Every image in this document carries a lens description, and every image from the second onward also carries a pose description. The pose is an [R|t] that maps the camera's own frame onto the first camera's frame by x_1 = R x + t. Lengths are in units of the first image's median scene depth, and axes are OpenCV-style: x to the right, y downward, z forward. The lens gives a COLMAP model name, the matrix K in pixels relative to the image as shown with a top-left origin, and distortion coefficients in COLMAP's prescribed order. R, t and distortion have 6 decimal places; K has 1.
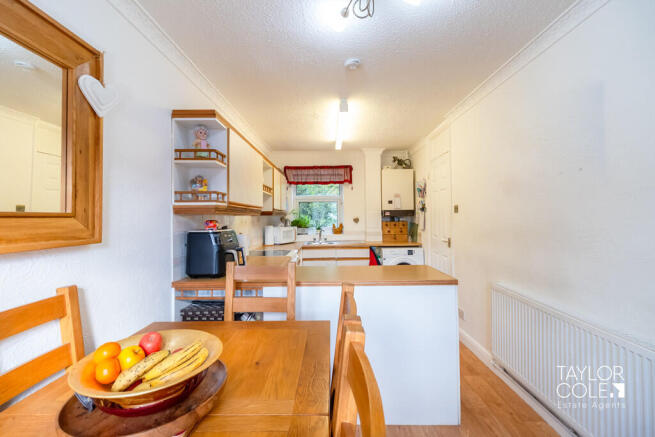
lens RADIAL K [[286.2, 0, 327.1], [0, 286.2, 212.7], [0, 0, 1]] dist [-0.002957, 0.000589]
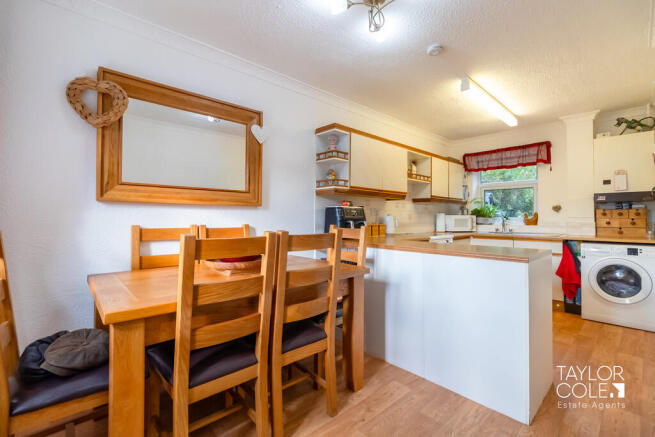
lens RADIAL K [[286.2, 0, 329.6], [0, 286.2, 212.8], [0, 0, 1]] dist [-0.002957, 0.000589]
pose [[0.683216, 0.000342, -0.730216, 0.281976], [-0.000011, 1.000000, 0.000458, 0.042505], [0.730216, -0.000305, 0.683216, -0.008141]]
